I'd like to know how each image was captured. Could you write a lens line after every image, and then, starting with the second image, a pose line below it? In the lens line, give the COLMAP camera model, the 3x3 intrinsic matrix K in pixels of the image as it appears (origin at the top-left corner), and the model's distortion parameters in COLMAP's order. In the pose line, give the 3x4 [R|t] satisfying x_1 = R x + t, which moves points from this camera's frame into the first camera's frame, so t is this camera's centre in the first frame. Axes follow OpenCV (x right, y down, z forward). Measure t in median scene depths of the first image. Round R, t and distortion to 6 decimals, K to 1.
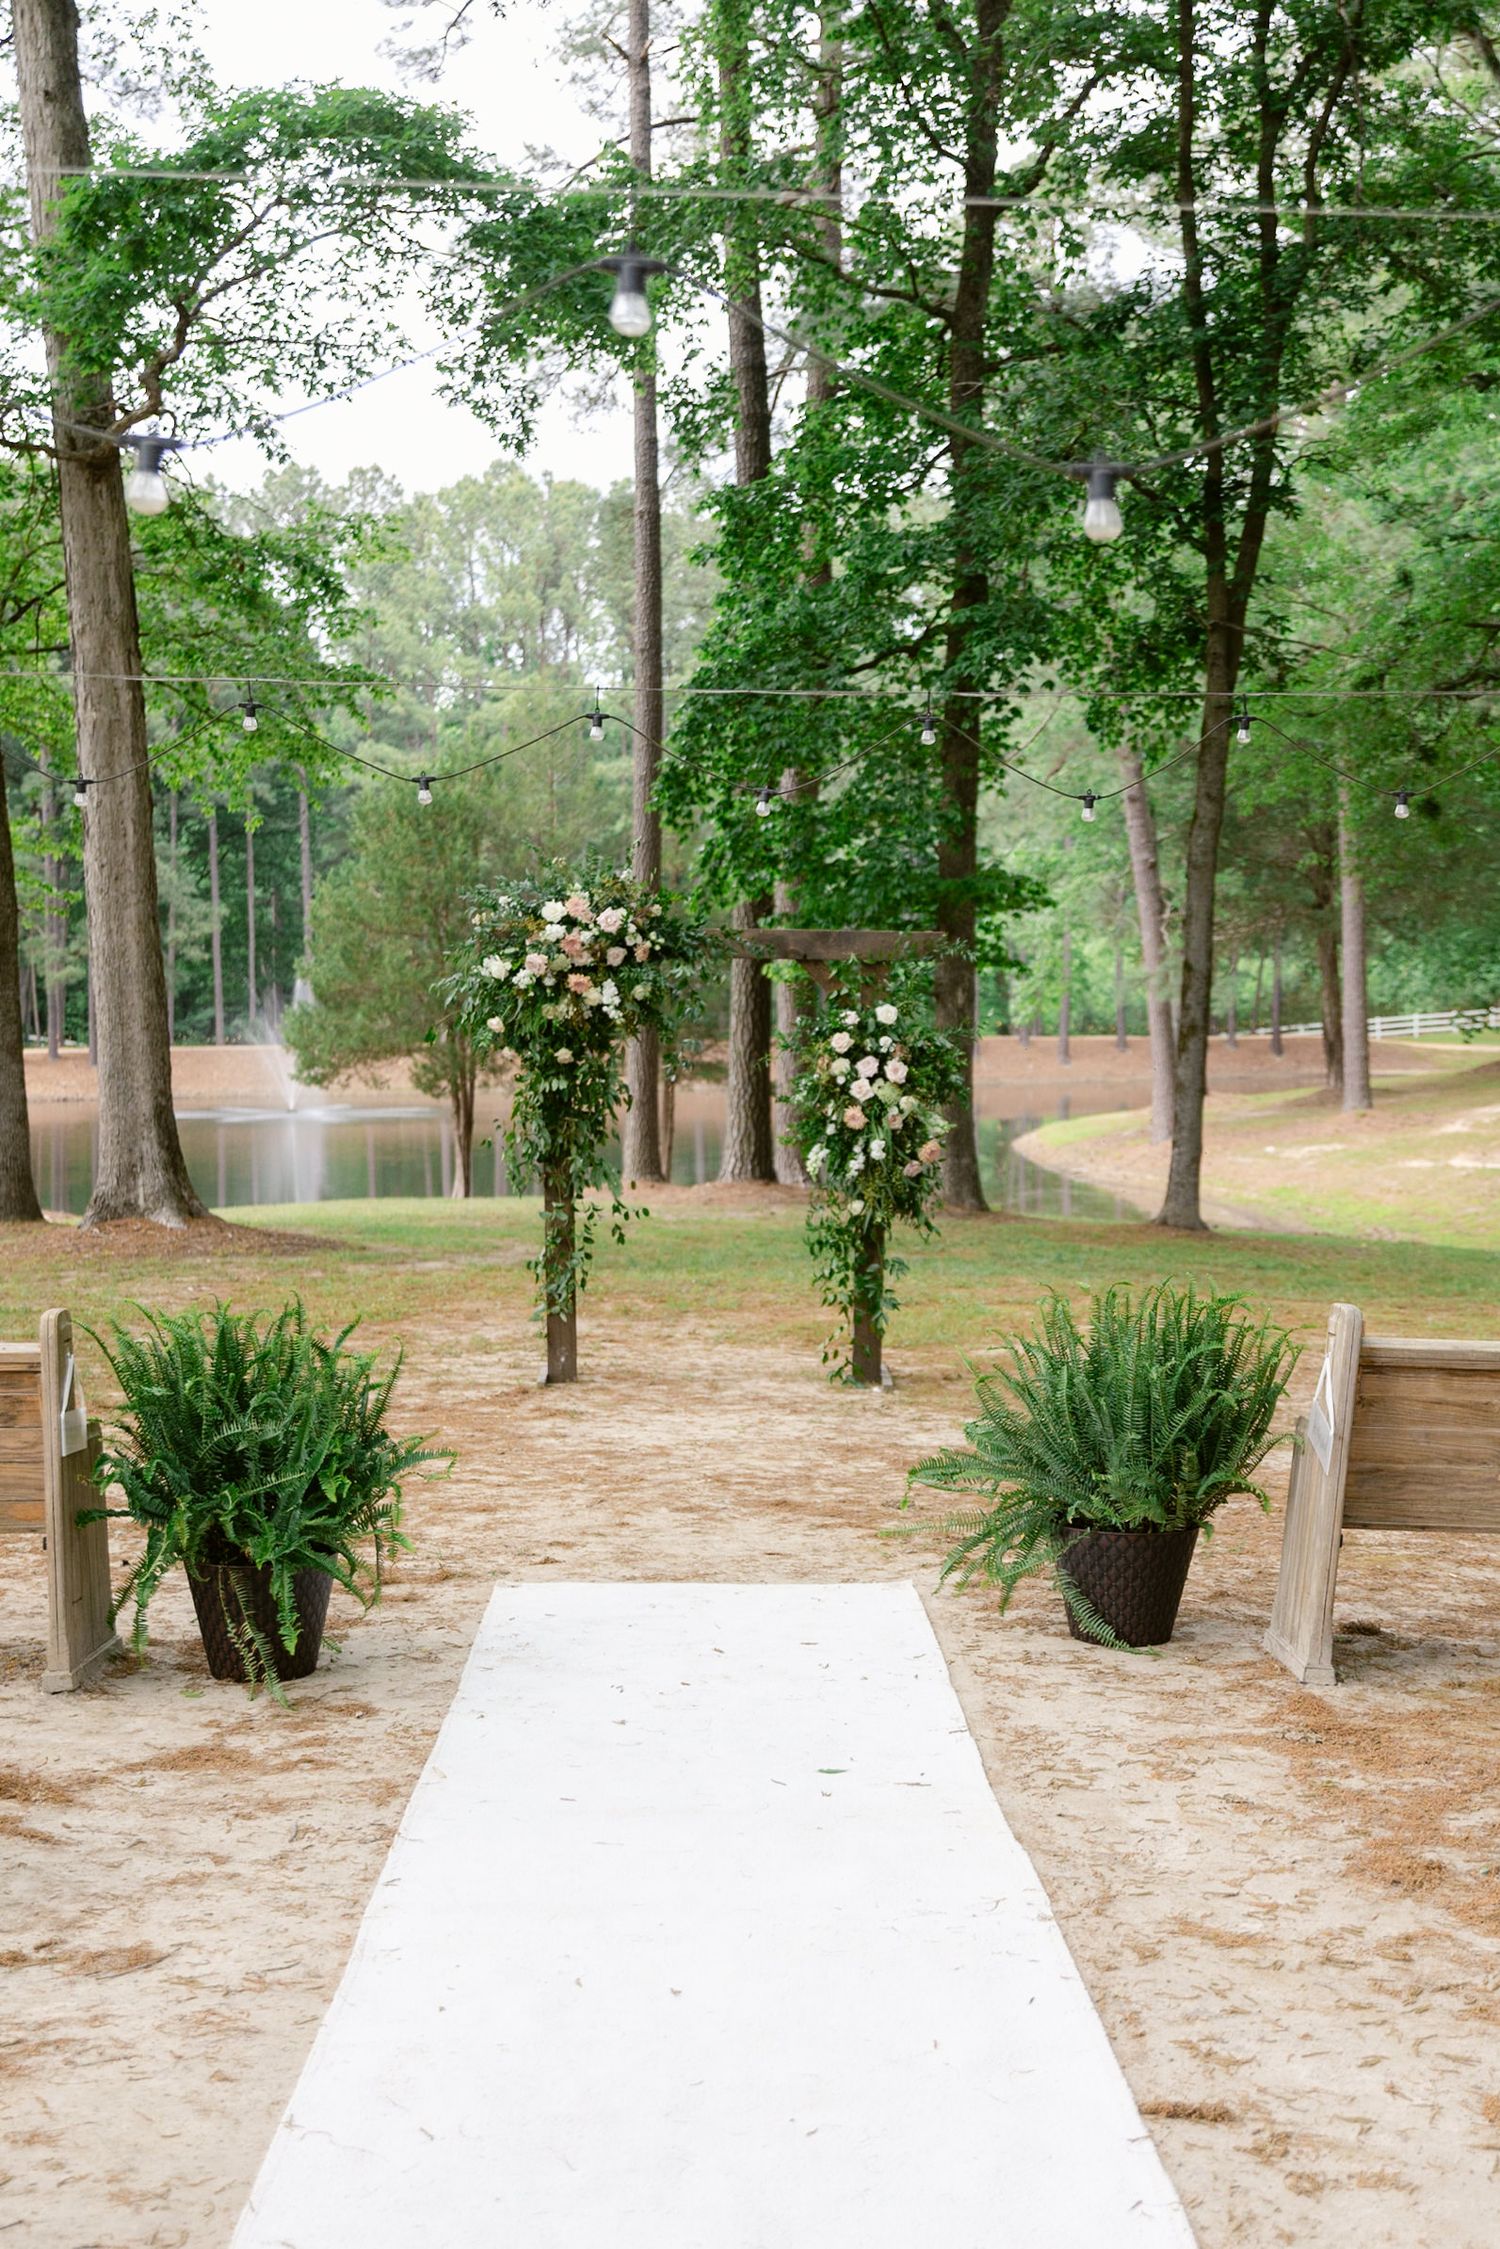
lens RADIAL K [[2179.3, 0, 750.0], [0, 2179.3, 1124.5], [0, 0, 1]] dist [-0.000583, 0.001488]
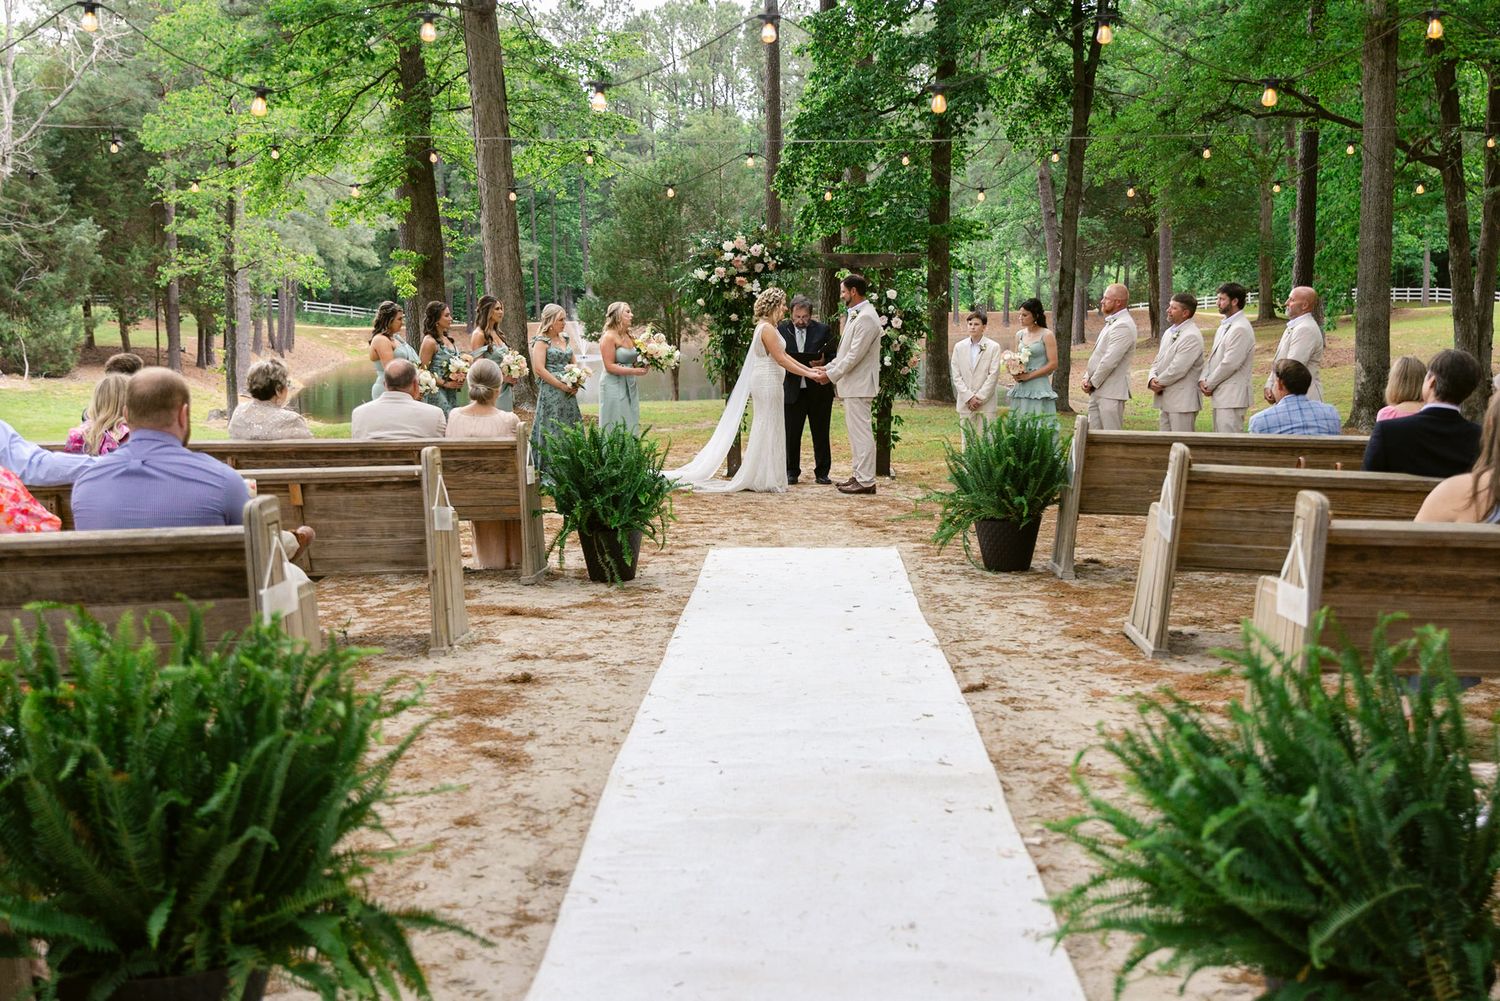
lens RADIAL K [[1717.2, 0, 750.0], [0, 1717.2, 500.5], [0, 0, 1]] dist [0.005863, -0.013186]
pose [[0.998256, -0.004808, -0.058838, 0.023506], [0.007991, 0.998510, 0.053977, 0.053296], [0.058490, -0.054353, 0.996807, -0.611937]]
